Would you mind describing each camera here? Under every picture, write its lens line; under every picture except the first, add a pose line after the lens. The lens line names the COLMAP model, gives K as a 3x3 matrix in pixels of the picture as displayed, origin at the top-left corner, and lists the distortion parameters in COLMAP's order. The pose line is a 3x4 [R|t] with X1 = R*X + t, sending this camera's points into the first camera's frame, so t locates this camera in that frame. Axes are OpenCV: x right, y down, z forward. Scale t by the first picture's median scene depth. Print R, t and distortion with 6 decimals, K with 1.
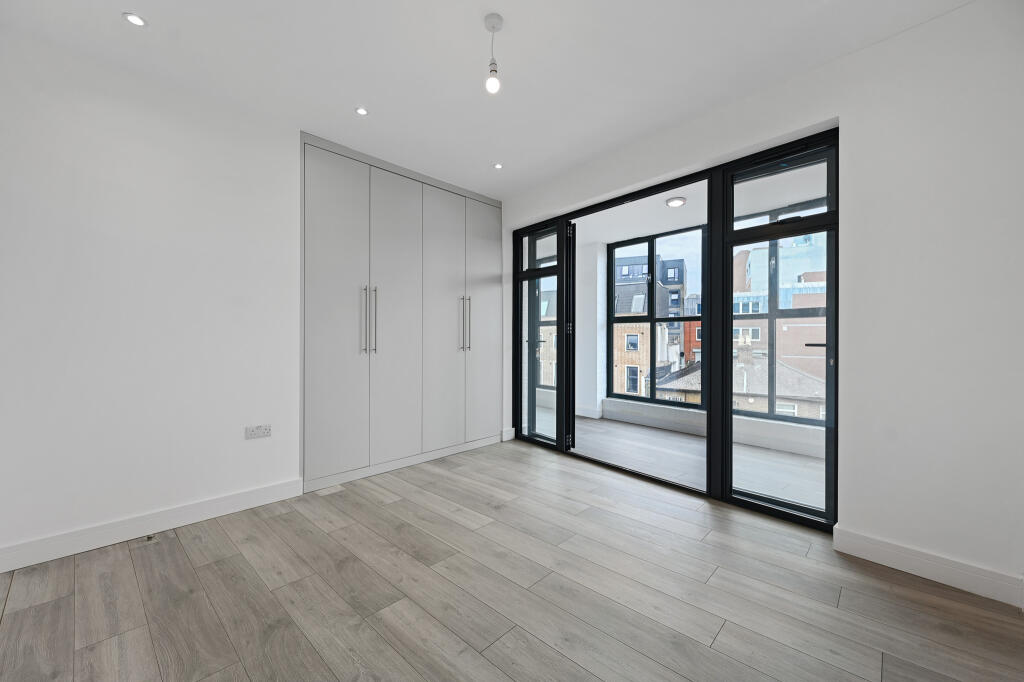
lens RADIAL K [[410.4, 0, 512.0], [0, 410.4, 341.0], [0, 0, 1]] dist [-0.000456, -0.000040]
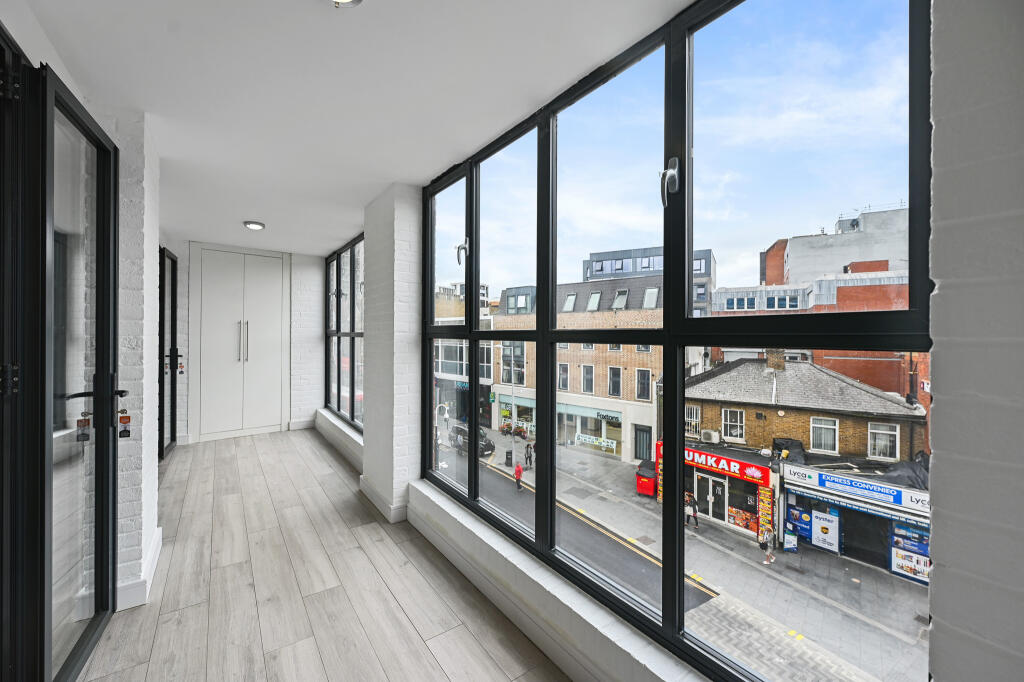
lens RADIAL K [[412.6, 0, 511.3], [0, 412.6, 338.1], [0, 0, 1]] dist [0.000249, 0.000050]
pose [[0.997288, 0.002759, -0.073545, 0.075126], [-0.002478, 0.999989, 0.003904, -0.008789], [0.073555, -0.003712, 0.997284, 0.093862]]
